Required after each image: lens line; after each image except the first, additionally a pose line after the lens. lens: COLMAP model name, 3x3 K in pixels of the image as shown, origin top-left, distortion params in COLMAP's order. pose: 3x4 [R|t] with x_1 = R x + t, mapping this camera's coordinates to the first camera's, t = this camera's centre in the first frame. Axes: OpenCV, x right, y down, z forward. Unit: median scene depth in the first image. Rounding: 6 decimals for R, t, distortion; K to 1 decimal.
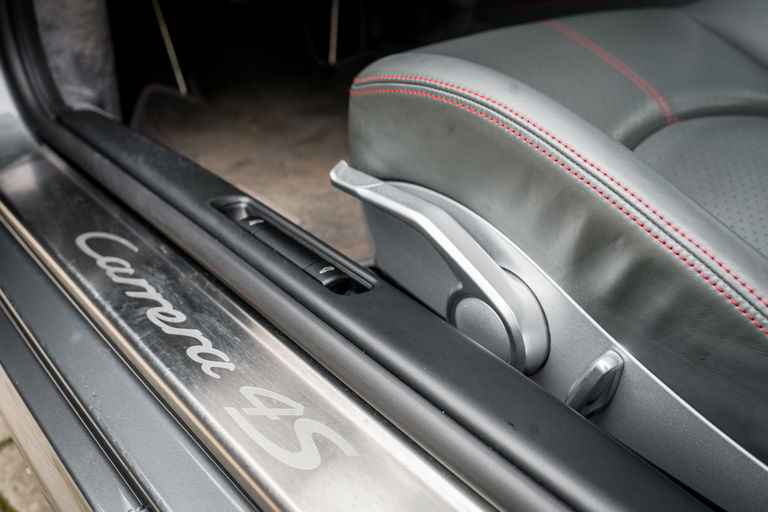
lens RADIAL K [[843.7, 0, 384.0], [0, 843.7, 256.0], [0, 0, 1]] dist [-0.053998, 0.020881]
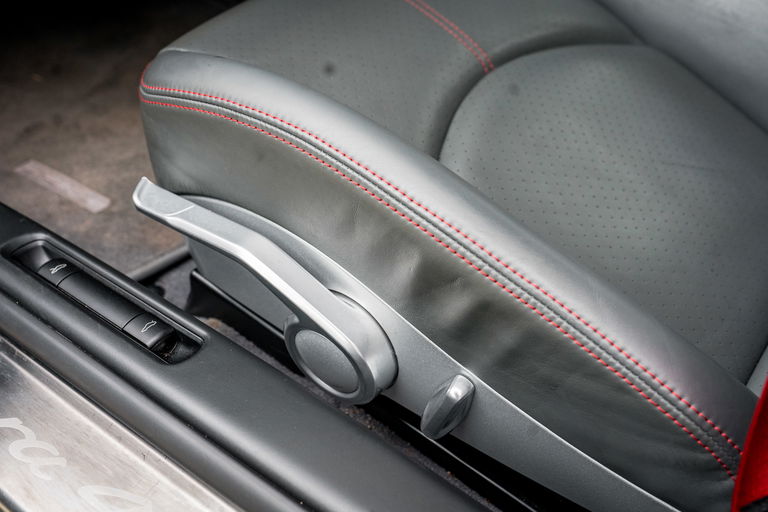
lens RADIAL K [[843.7, 0, 384.0], [0, 843.7, 256.0], [0, 0, 1]] dist [-0.053998, 0.020881]
pose [[0.970055, -0.165550, 0.177725, 0.031397], [0.130901, 0.972706, 0.191592, -0.207340], [-0.204592, -0.162591, 0.965249, 0.091391]]
